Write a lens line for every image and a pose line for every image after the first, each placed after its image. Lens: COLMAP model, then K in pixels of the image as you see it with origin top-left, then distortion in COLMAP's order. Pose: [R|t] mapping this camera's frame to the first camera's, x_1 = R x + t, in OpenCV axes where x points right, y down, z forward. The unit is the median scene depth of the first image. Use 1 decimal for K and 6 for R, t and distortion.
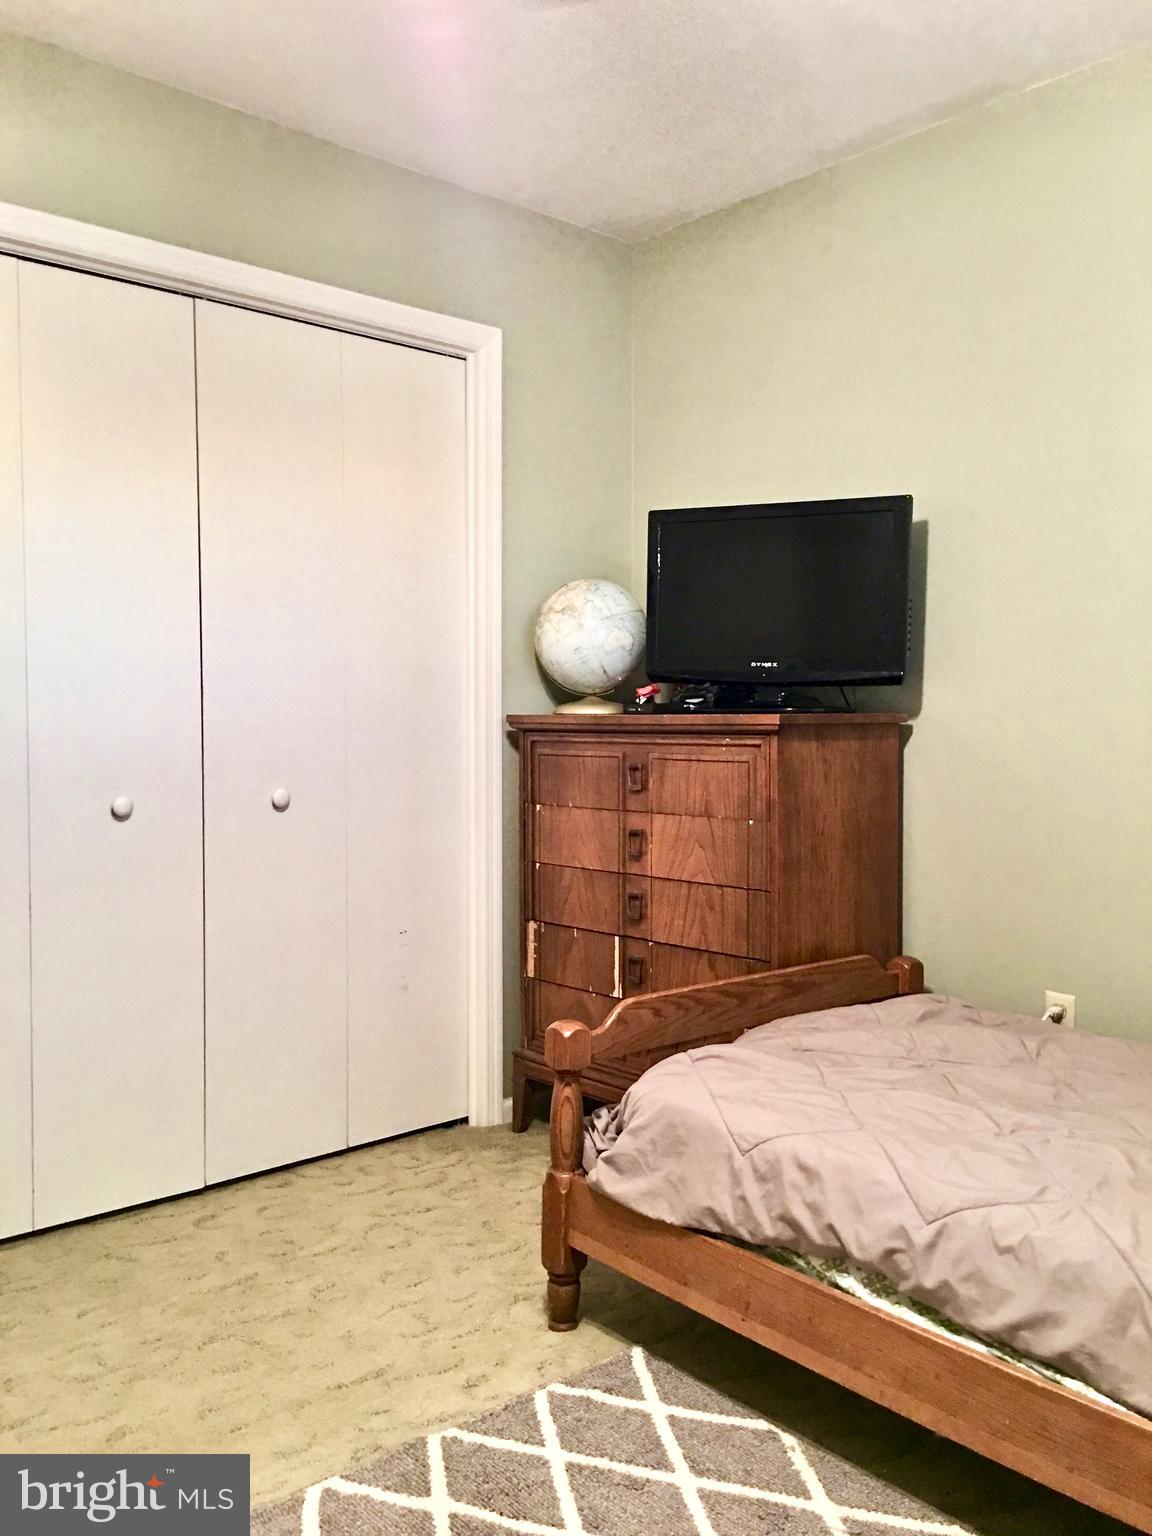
lens RADIAL K [[1300.7, 0, 575.7], [0, 1300.7, 770.8], [0, 0, 1]] dist [0.078133, -0.090055]
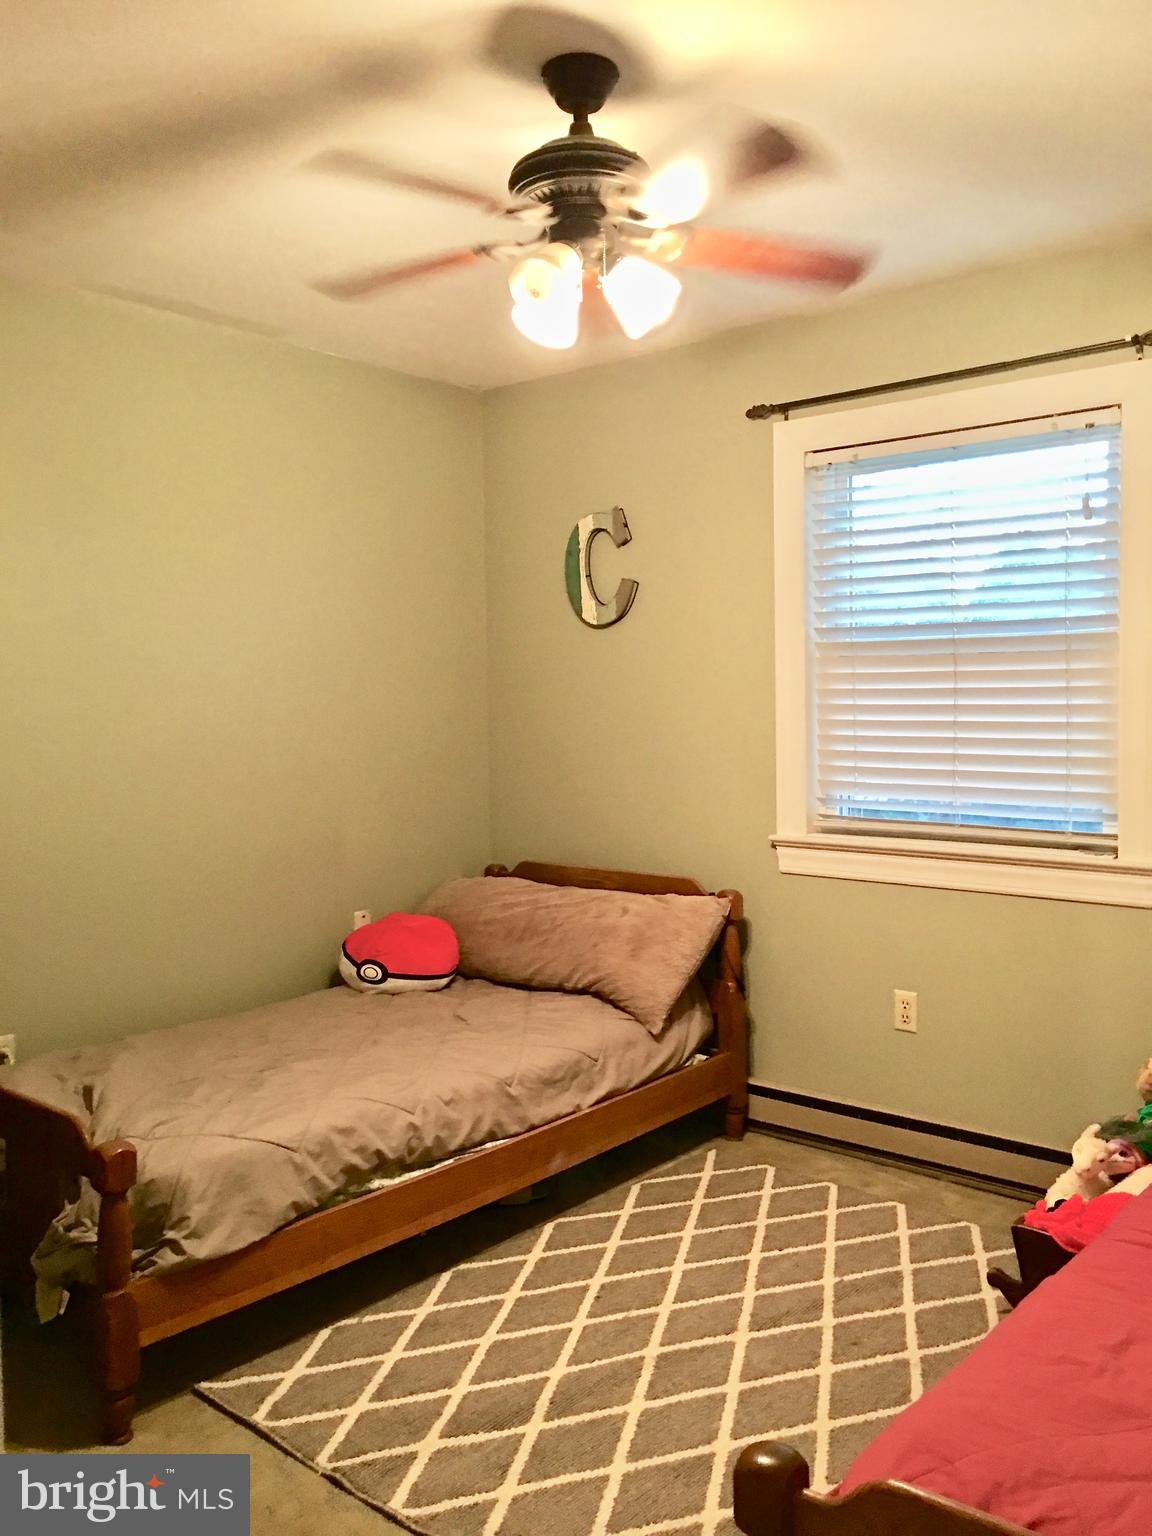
lens RADIAL K [[1300.7, 0, 578.3], [0, 1300.7, 762.5], [0, 0, 1]] dist [0.078133, -0.090055]
pose [[-0.165314, -0.042263, 0.985335, -1.299840], [0.049253, 0.997481, 0.051047, -0.165081], [-0.985010, 0.056969, -0.162816, 0.976588]]
